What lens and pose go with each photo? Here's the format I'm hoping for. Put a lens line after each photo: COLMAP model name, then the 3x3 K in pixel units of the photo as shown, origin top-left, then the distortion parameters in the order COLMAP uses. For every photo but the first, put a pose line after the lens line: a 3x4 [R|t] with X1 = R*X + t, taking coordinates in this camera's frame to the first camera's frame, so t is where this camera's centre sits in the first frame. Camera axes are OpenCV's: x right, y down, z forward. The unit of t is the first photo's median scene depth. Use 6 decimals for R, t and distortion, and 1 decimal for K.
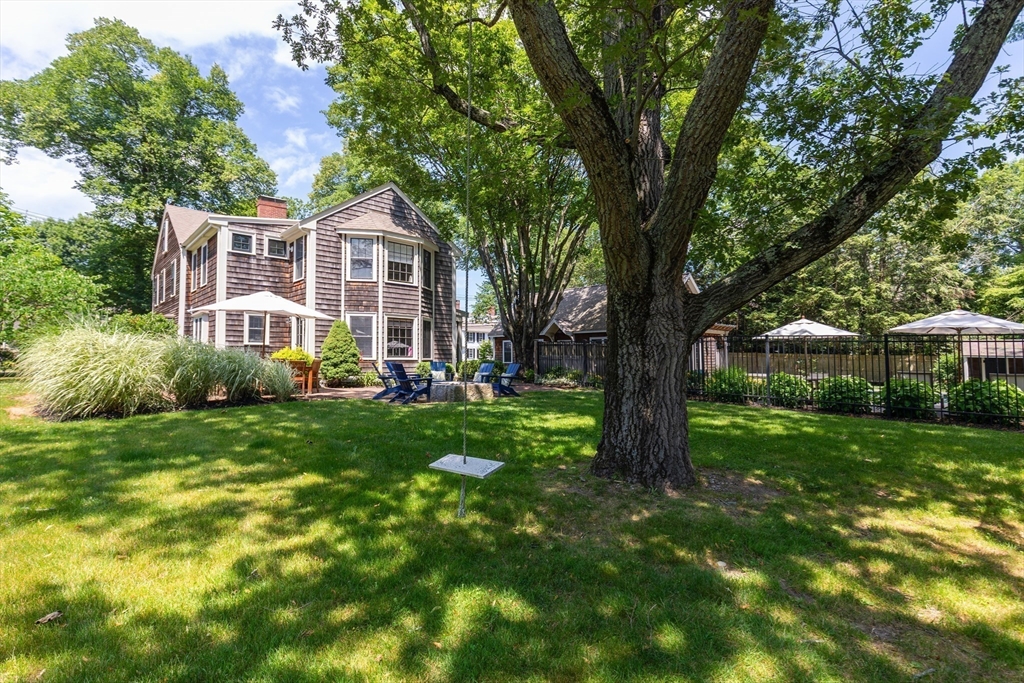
lens RADIAL K [[488.4, 0, 526.7], [0, 488.4, 359.5], [0, 0, 1]] dist [-0.001163, 0.002691]
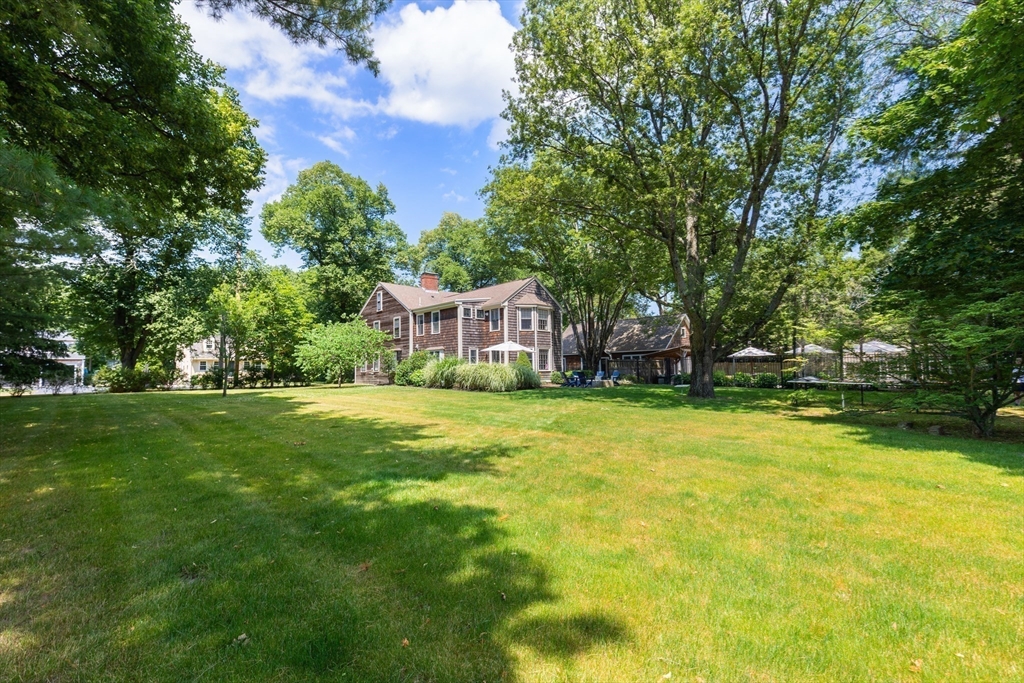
lens RADIAL K [[471.8, 0, 526.6], [0, 471.8, 377.0], [0, 0, 1]] dist [0.002053, 0.000021]
pose [[0.999019, -0.022805, 0.037948, -0.410204], [0.022453, 0.999701, 0.009700, 0.004038], [-0.038158, -0.008838, 0.999233, -0.854714]]
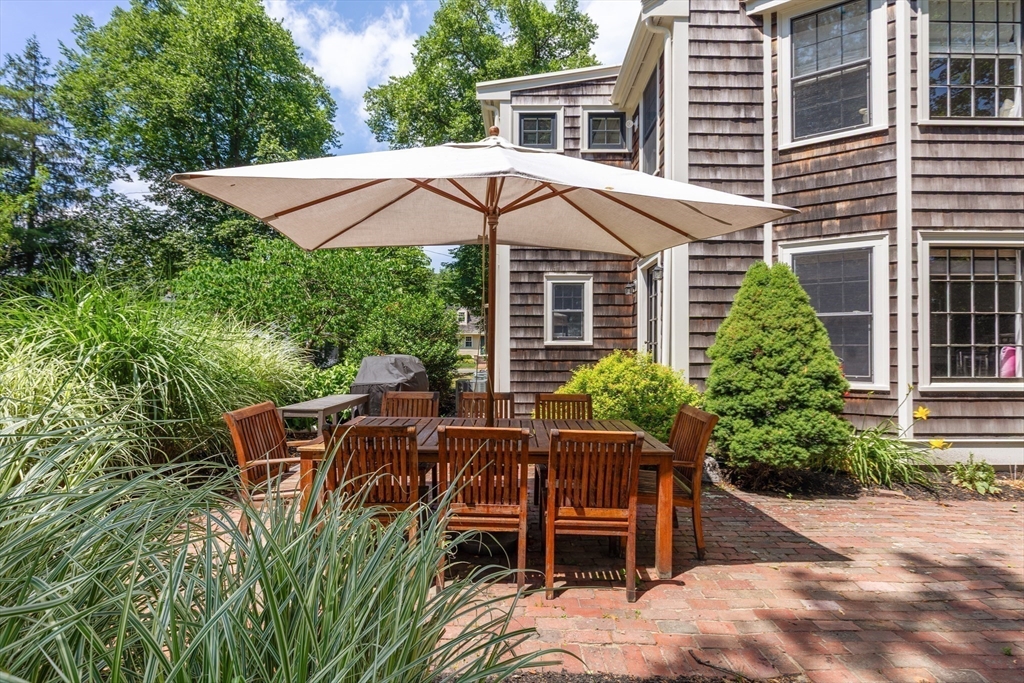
lens RADIAL K [[488.4, 0, 514.3], [0, 488.4, 342.2], [0, 0, 1]] dist [-0.001163, 0.002691]
pose [[0.722982, -0.018377, -0.690622, -0.267794], [0.004130, 0.999743, -0.022280, -0.023051], [0.690854, 0.013256, 0.722872, 0.625770]]
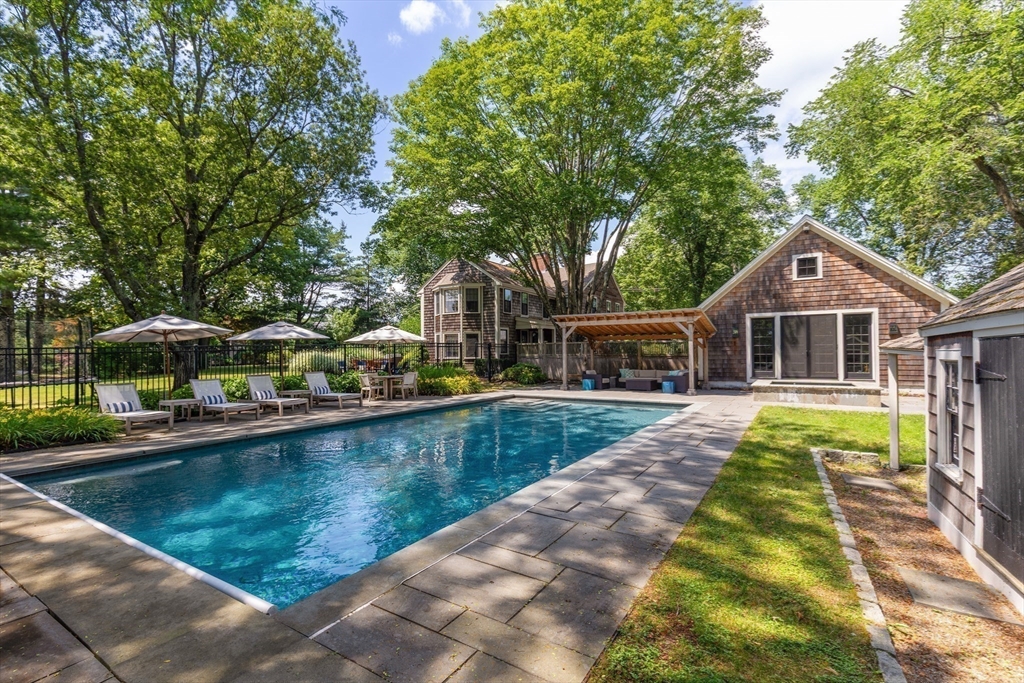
lens RADIAL K [[471.8, 0, 511.5], [0, 471.8, 347.5], [0, 0, 1]] dist [0.002053, 0.000021]
pose [[0.246541, -0.019313, -0.968940, 1.414949], [0.015418, 0.999753, -0.016004, -0.010502], [0.969010, -0.010993, 0.246778, 0.829576]]
